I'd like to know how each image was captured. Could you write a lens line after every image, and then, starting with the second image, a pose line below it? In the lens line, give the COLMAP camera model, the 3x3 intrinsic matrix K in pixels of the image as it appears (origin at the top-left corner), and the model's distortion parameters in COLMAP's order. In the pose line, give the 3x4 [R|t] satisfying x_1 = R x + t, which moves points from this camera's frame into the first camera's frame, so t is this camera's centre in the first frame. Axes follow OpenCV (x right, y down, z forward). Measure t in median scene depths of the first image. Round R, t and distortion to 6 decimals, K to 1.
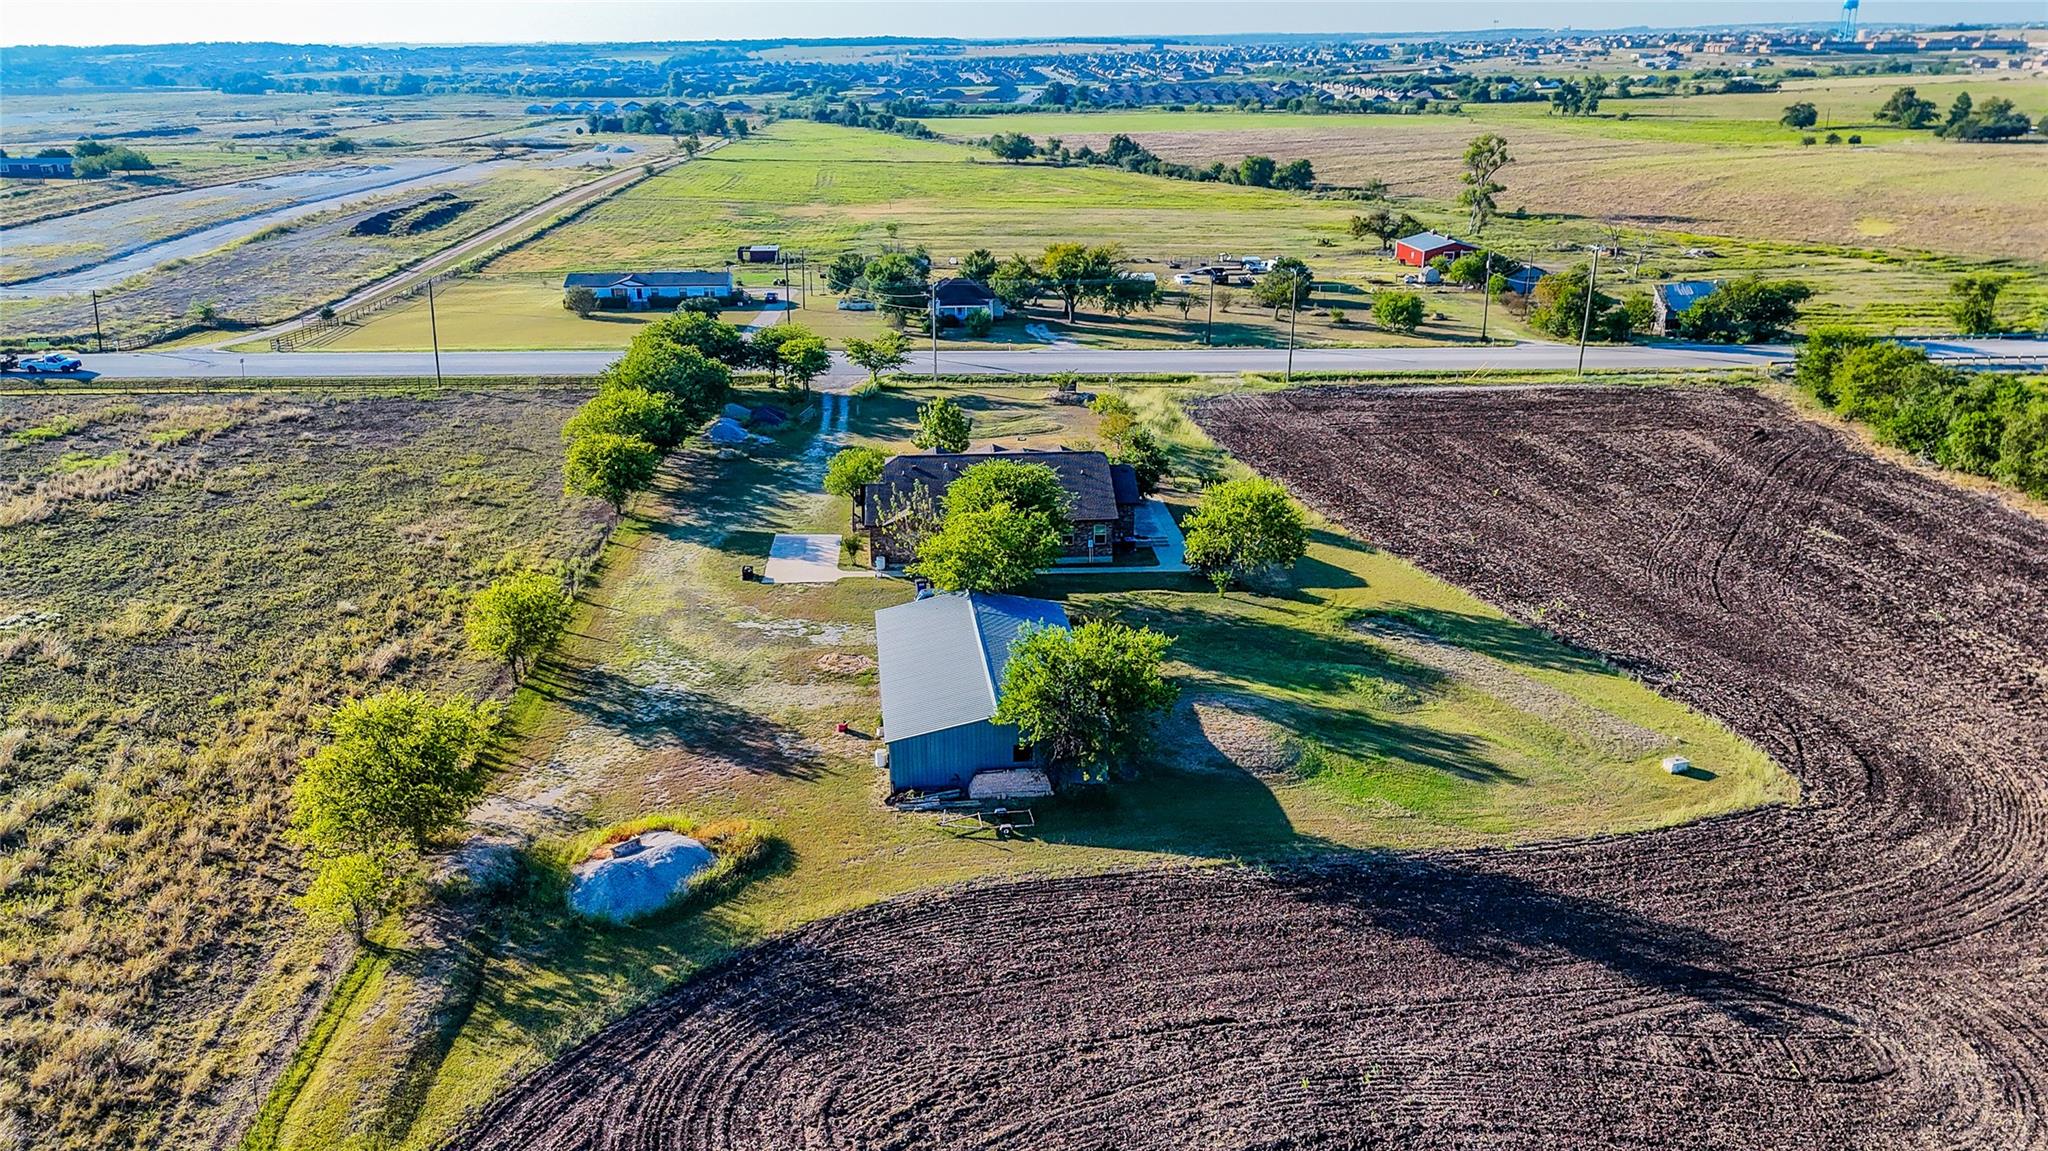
lens RADIAL K [[1498.3, 0, 1019.0], [0, 1498.3, 591.0], [0, 0, 1]] dist [0.072752, -0.066330]
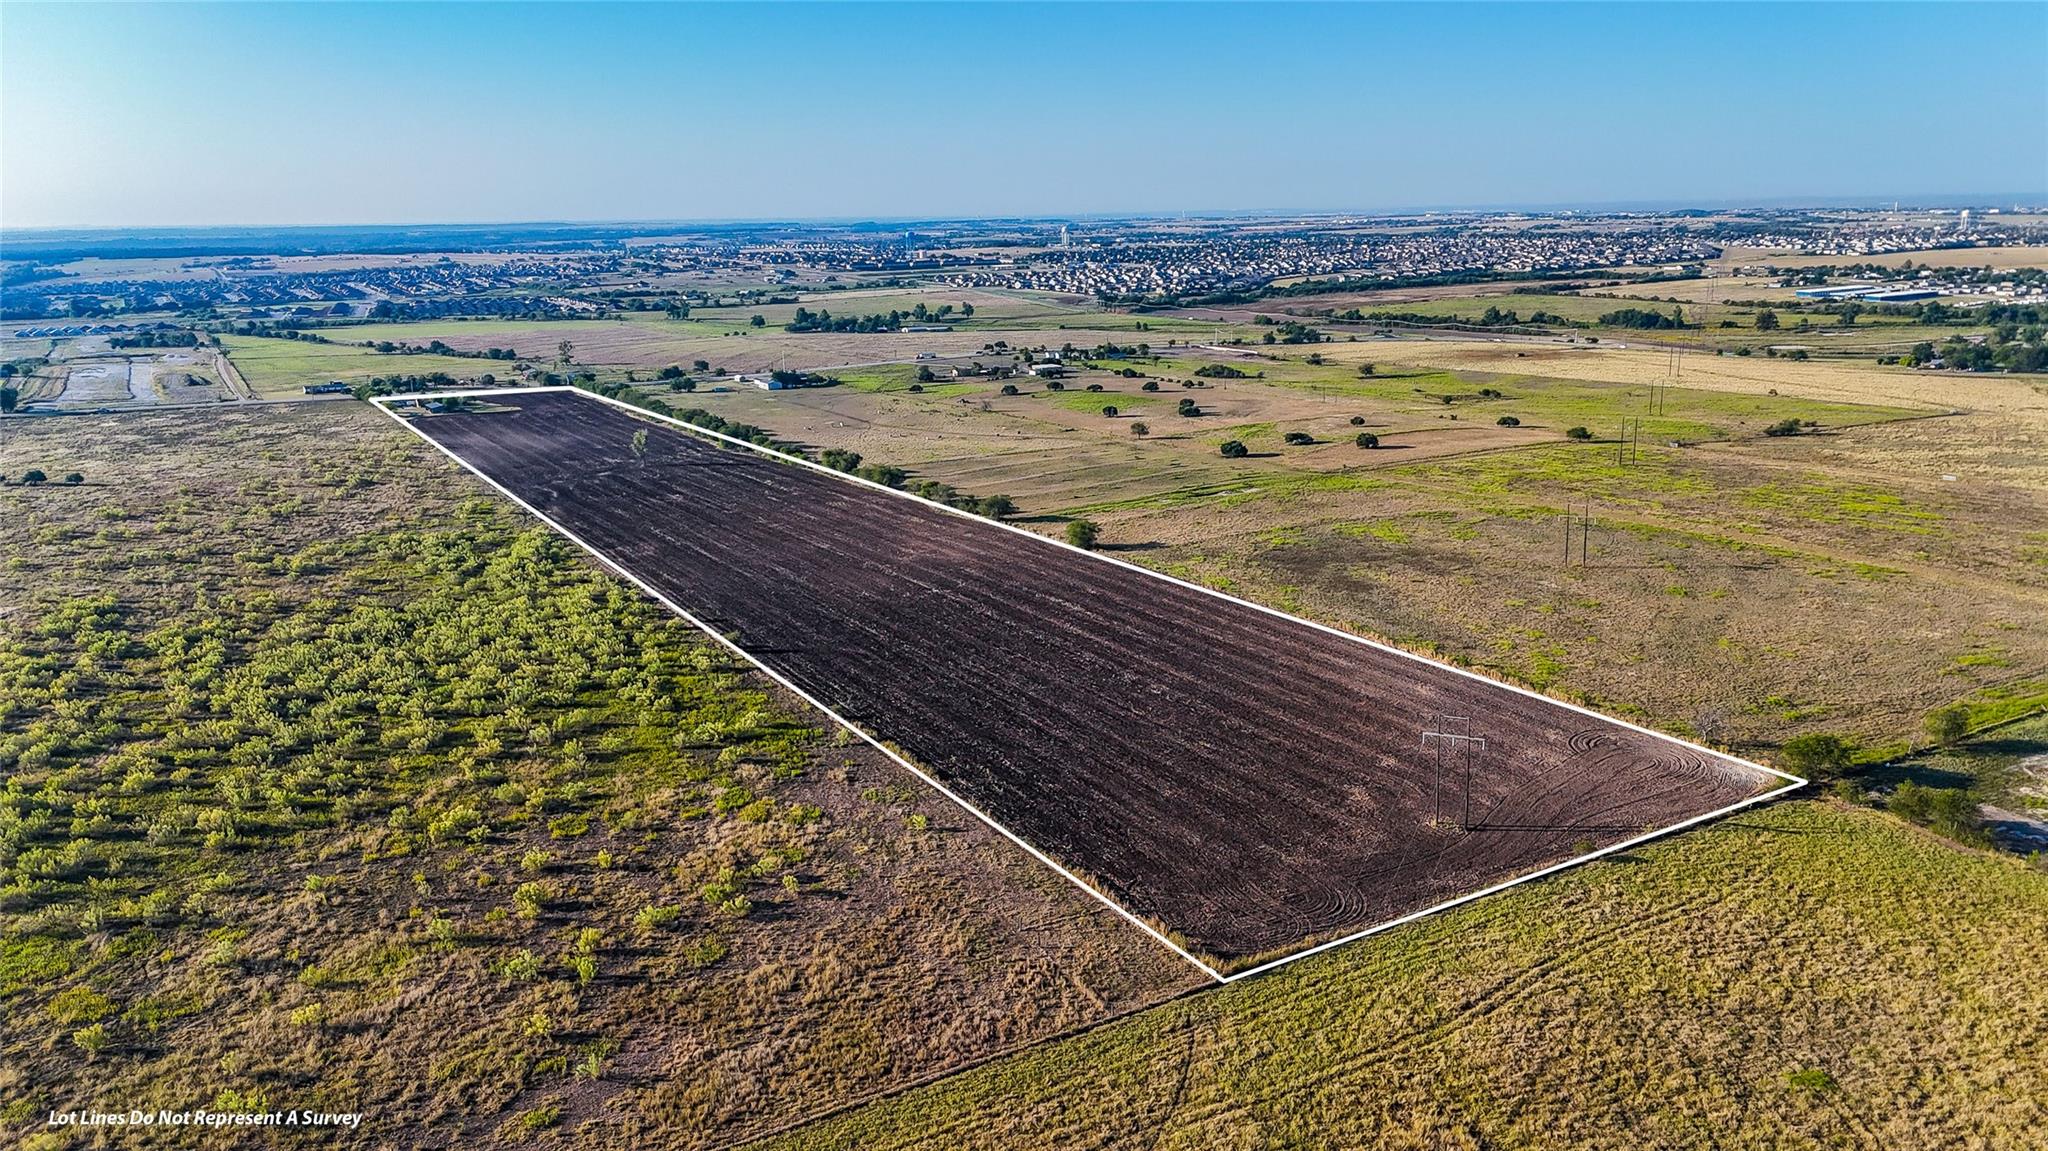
lens RADIAL K [[1498.3, 0, 1021.7], [0, 1498.3, 585.4], [0, 0, 1]] dist [0.072752, -0.066330]
pose [[0.903672, -0.109770, 0.413918, -0.490016], [0.155457, 0.984739, -0.078245, 1.563071], [-0.399012, 0.135054, 0.906945, -5.680748]]
